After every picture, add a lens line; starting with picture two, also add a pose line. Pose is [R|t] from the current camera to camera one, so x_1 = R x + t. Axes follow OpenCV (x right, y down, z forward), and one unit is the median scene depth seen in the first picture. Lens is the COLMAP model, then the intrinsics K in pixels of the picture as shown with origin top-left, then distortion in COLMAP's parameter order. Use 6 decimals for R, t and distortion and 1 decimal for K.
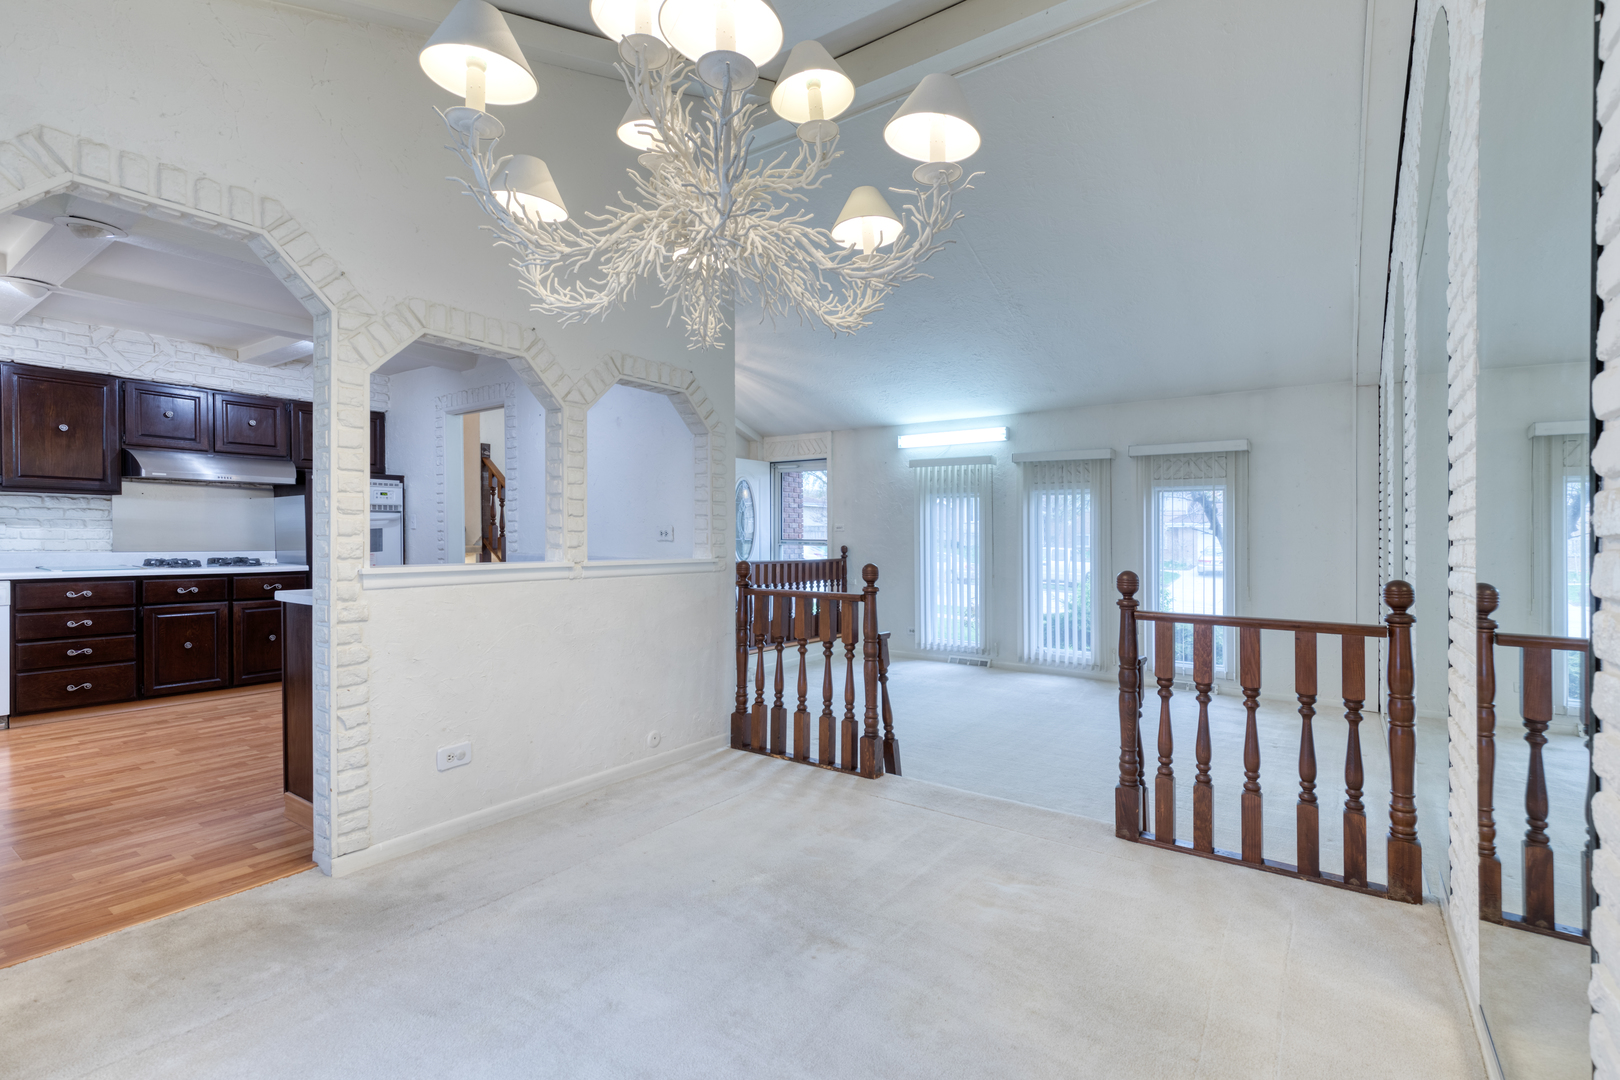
lens RADIAL K [[734.9, 0, 817.3], [0, 734.9, 539.2], [0, 0, 1]] dist [0.009755, 0.000394]
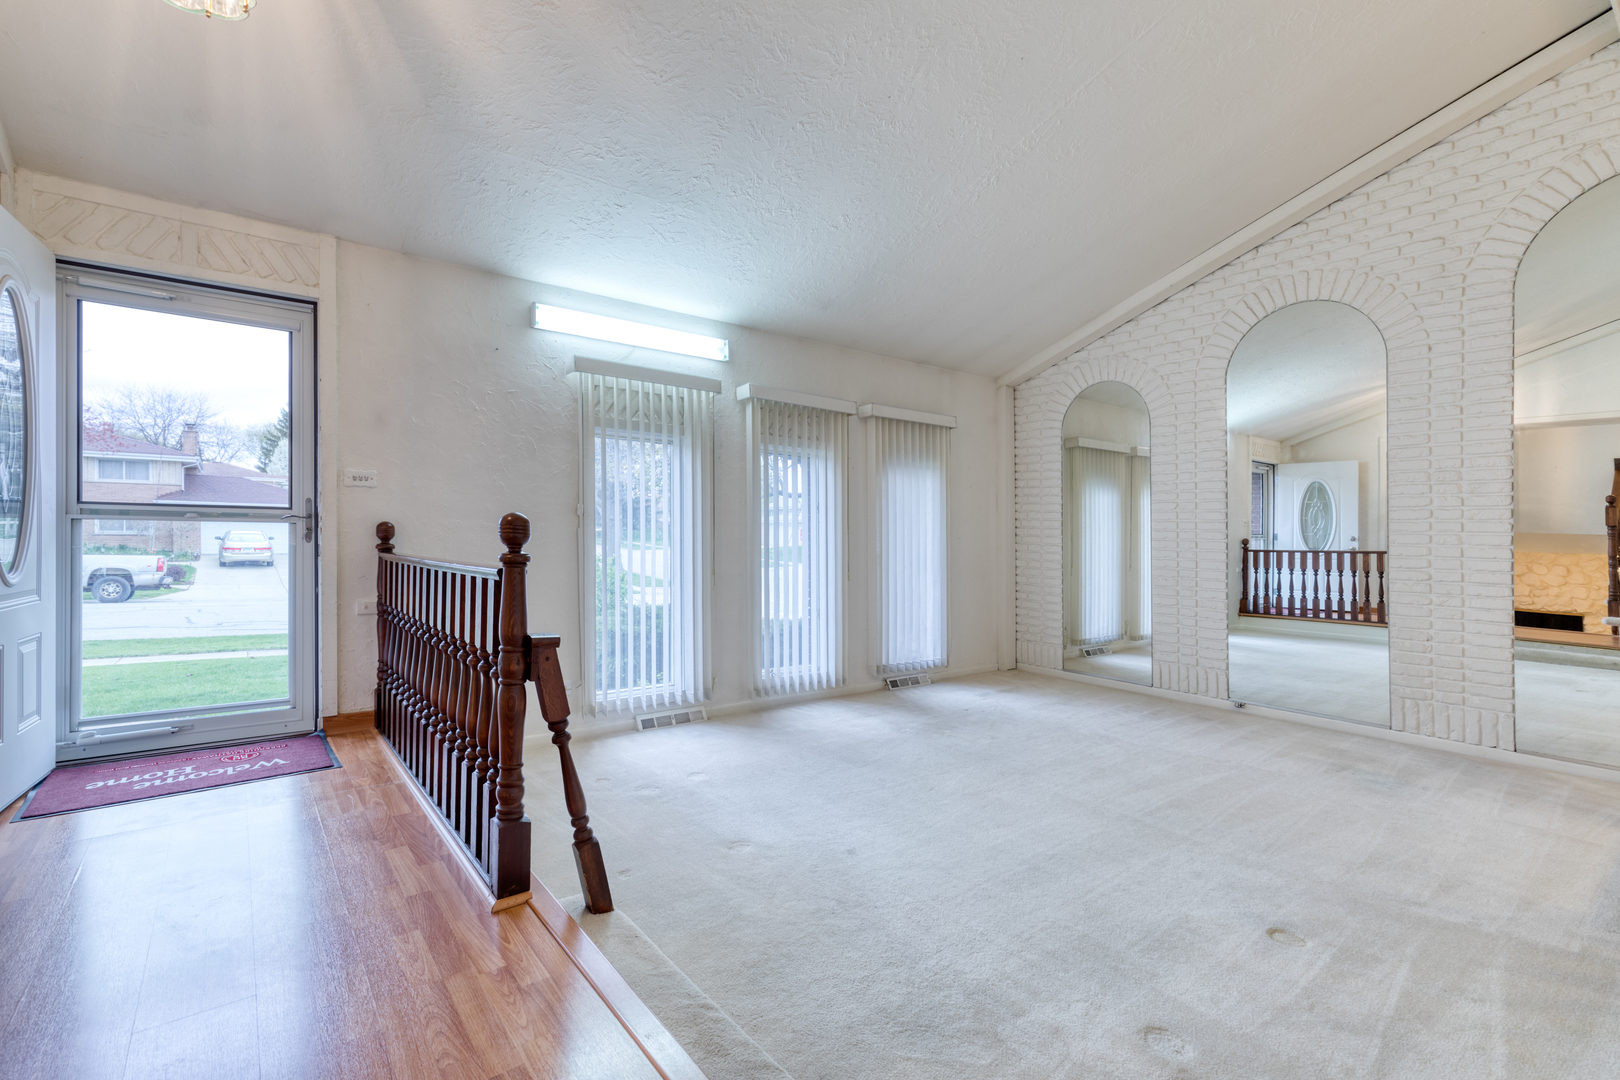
lens RADIAL K [[734.9, 0, 817.3], [0, 734.9, 539.2], [0, 0, 1]] dist [0.009755, 0.000394]
pose [[0.289576, -0.009301, 0.957110, -0.341509], [-0.009450, 0.999876, 0.012575, 0.012890], [-0.957108, -0.012687, 0.289453, 0.732165]]
